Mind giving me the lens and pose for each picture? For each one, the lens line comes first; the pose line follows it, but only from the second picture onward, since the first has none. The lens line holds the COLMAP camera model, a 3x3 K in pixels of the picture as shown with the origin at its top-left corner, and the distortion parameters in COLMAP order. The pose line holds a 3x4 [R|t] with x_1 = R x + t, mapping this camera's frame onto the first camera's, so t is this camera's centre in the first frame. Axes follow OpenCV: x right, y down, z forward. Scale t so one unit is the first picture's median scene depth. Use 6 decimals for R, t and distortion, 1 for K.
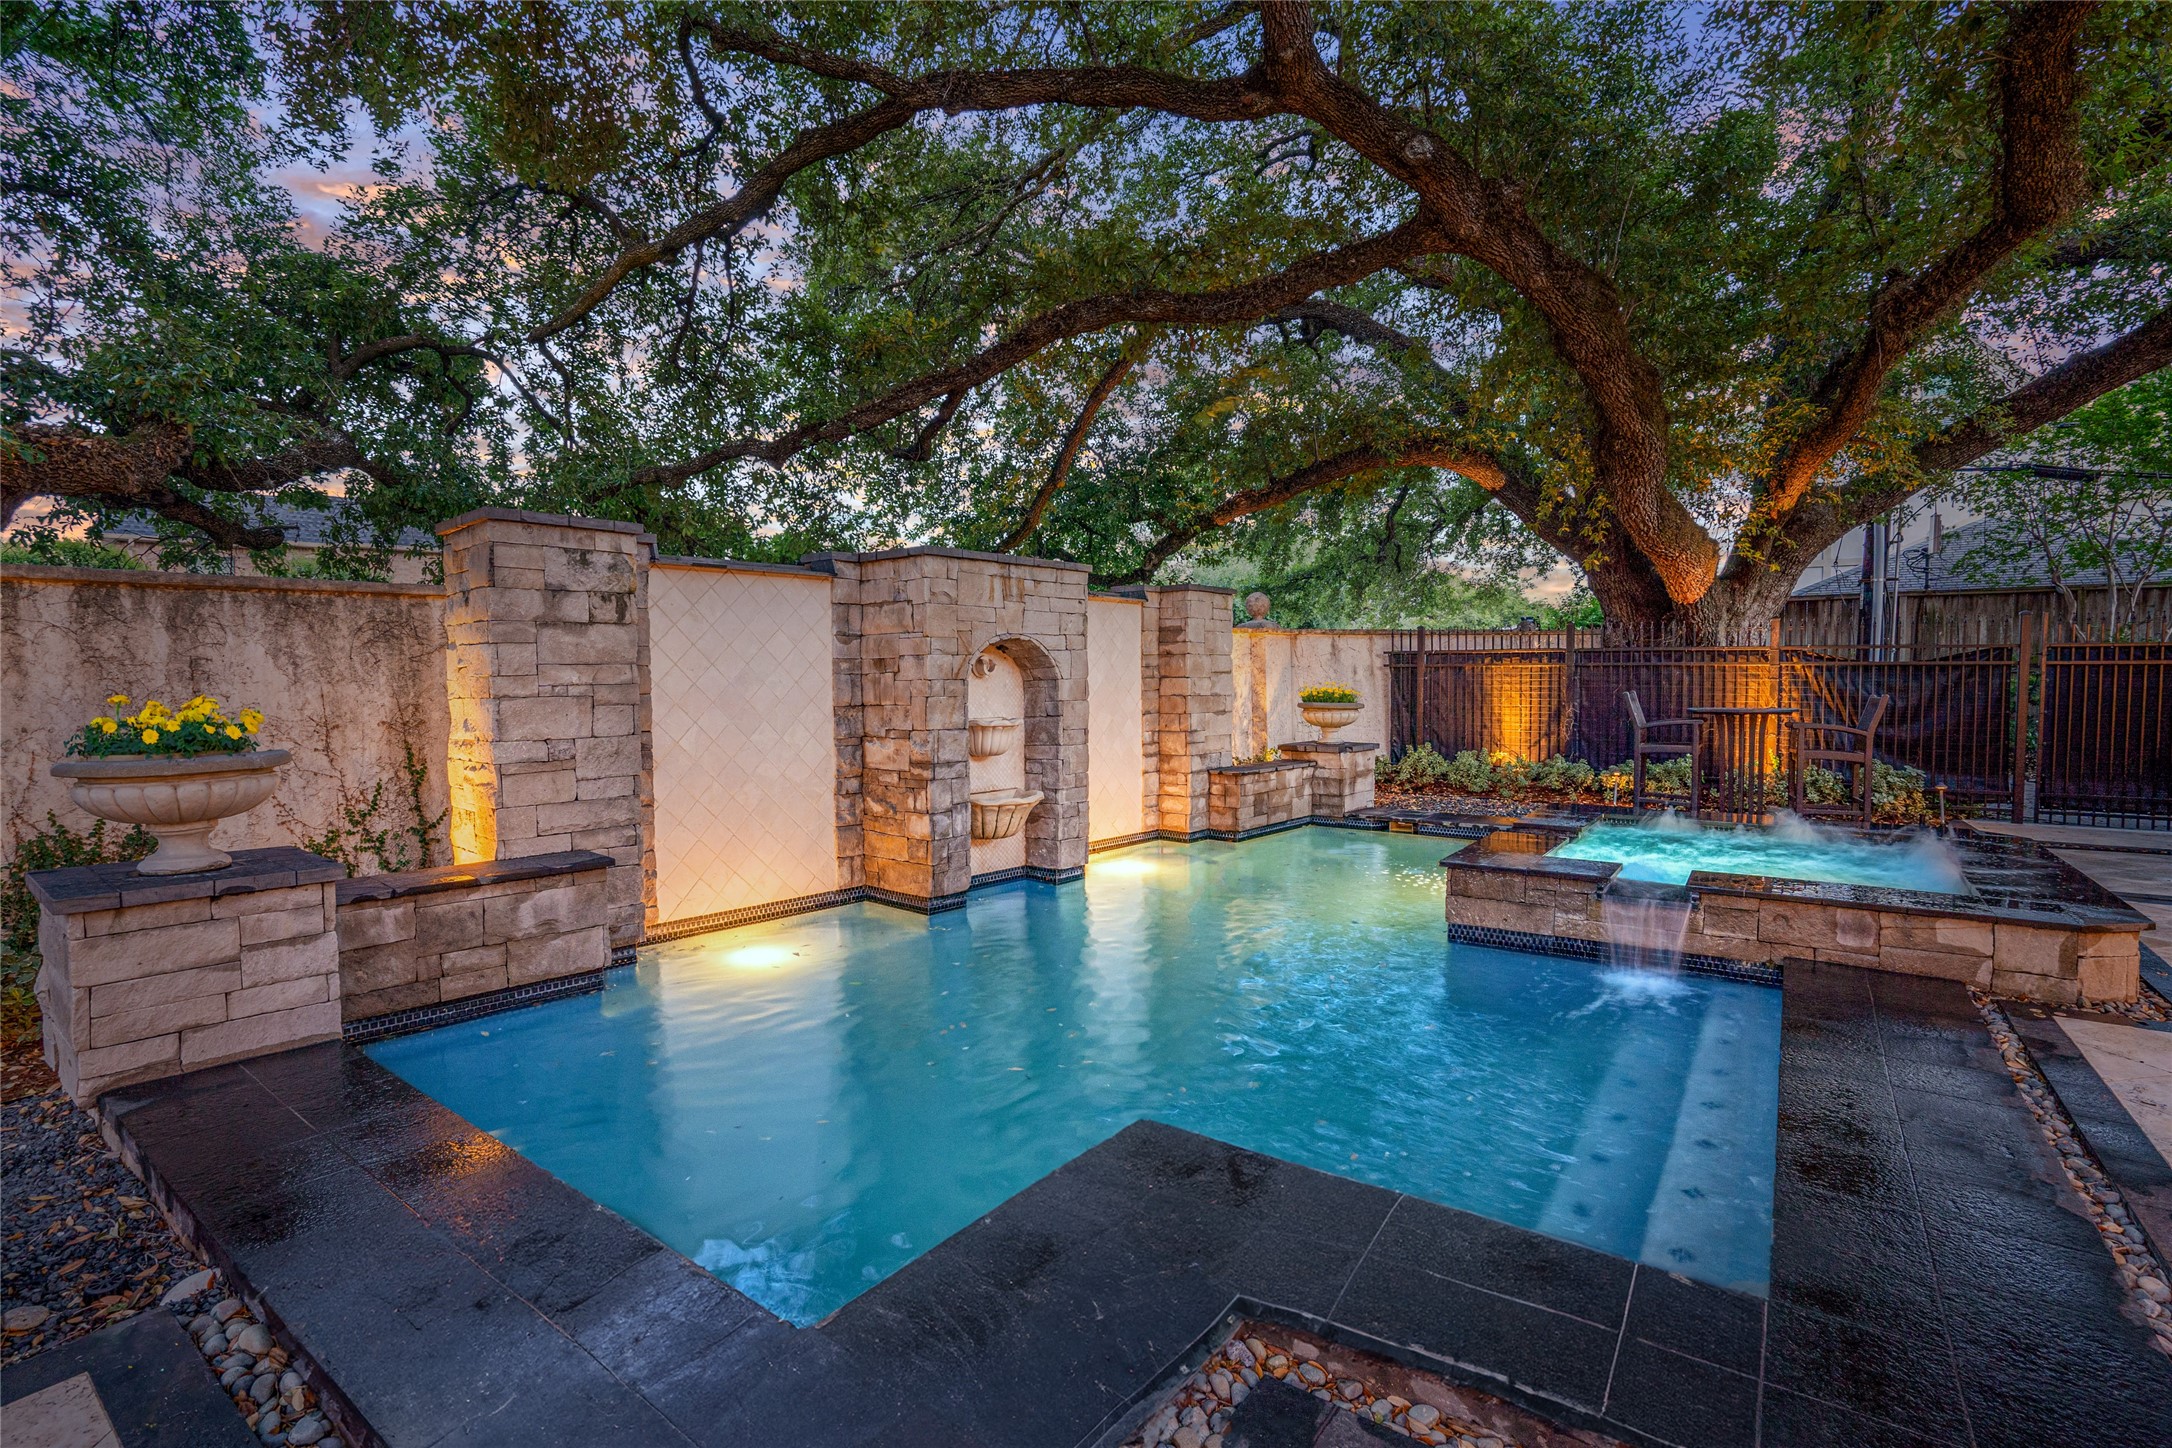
lens RADIAL K [[997.6, 0, 1074.3], [0, 997.6, 726.3], [0, 0, 1]] dist [0.000693, 0.000276]
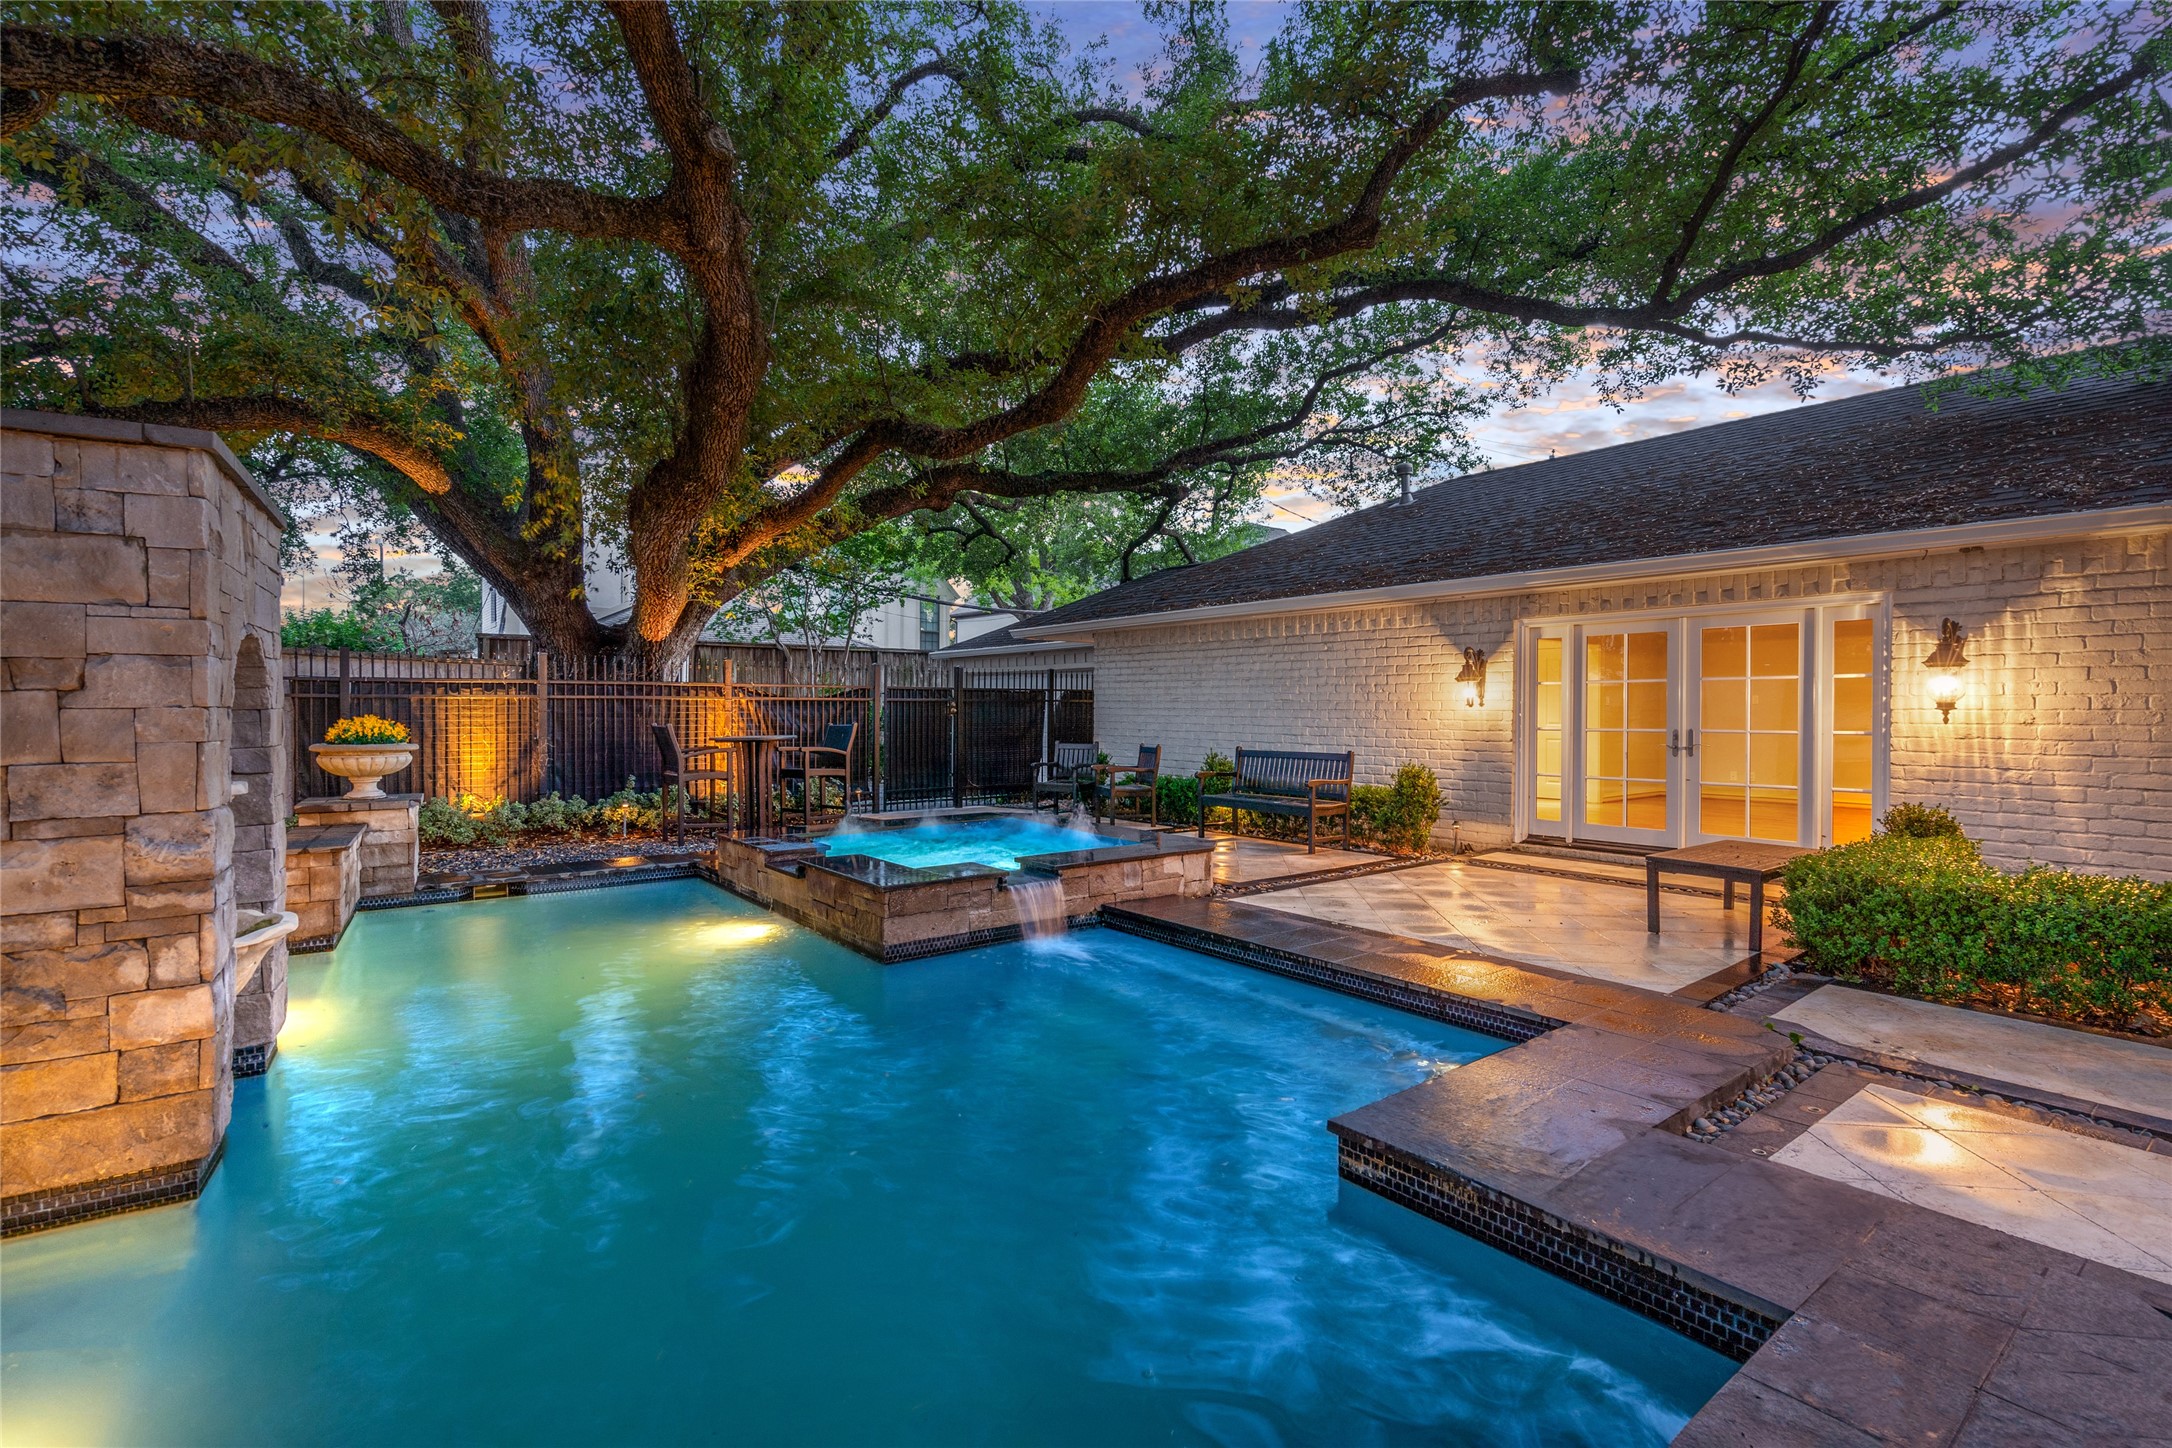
lens RADIAL K [[997.6, 0, 1072.3], [0, 997.6, 719.0], [0, 0, 1]] dist [0.000693, 0.000276]
pose [[0.303085, -0.007539, 0.952934, -0.271682], [0.050031, 0.998716, -0.008011, -0.008880], [-0.951649, 0.050105, 0.303073, 0.250247]]
